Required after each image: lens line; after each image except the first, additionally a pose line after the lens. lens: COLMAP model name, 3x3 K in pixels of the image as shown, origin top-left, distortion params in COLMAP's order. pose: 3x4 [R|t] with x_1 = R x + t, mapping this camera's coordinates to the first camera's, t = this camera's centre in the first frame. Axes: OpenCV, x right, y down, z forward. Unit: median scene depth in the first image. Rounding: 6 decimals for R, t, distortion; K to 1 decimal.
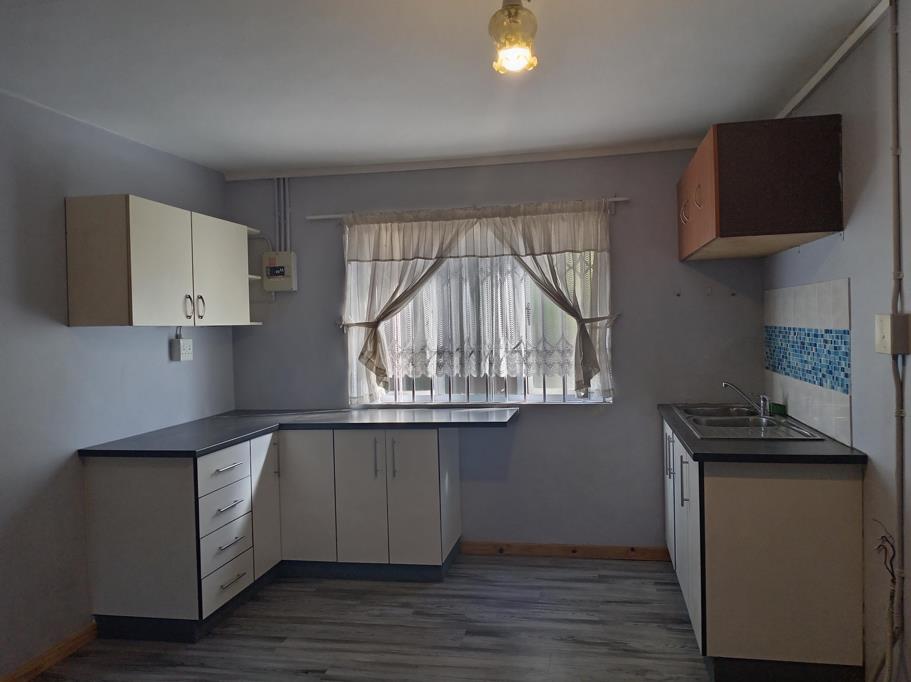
lens RADIAL K [[721.0, 0, 463.0], [0, 721.0, 334.5], [0, 0, 1]] dist [0.052931, -0.066296]
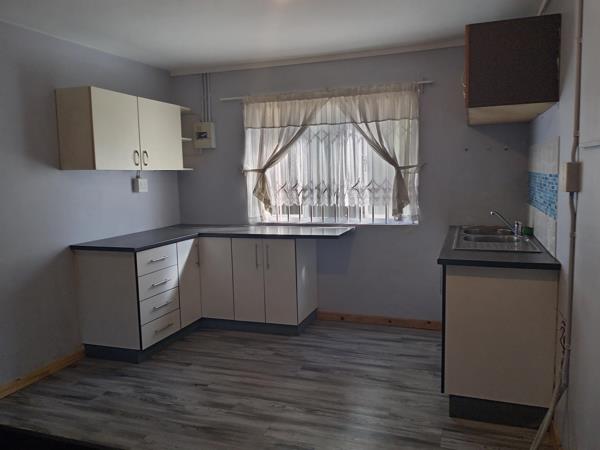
lens RADIAL K [[474.9, 0, 300.1], [0, 474.9, 222.6], [0, 0, 1]] dist [0.052931, -0.066296]
pose [[0.988713, 0.020489, -0.148413, 0.119617], [-0.006500, 0.995538, 0.094133, 0.001586], [0.149680, -0.092106, 0.984435, 0.014405]]
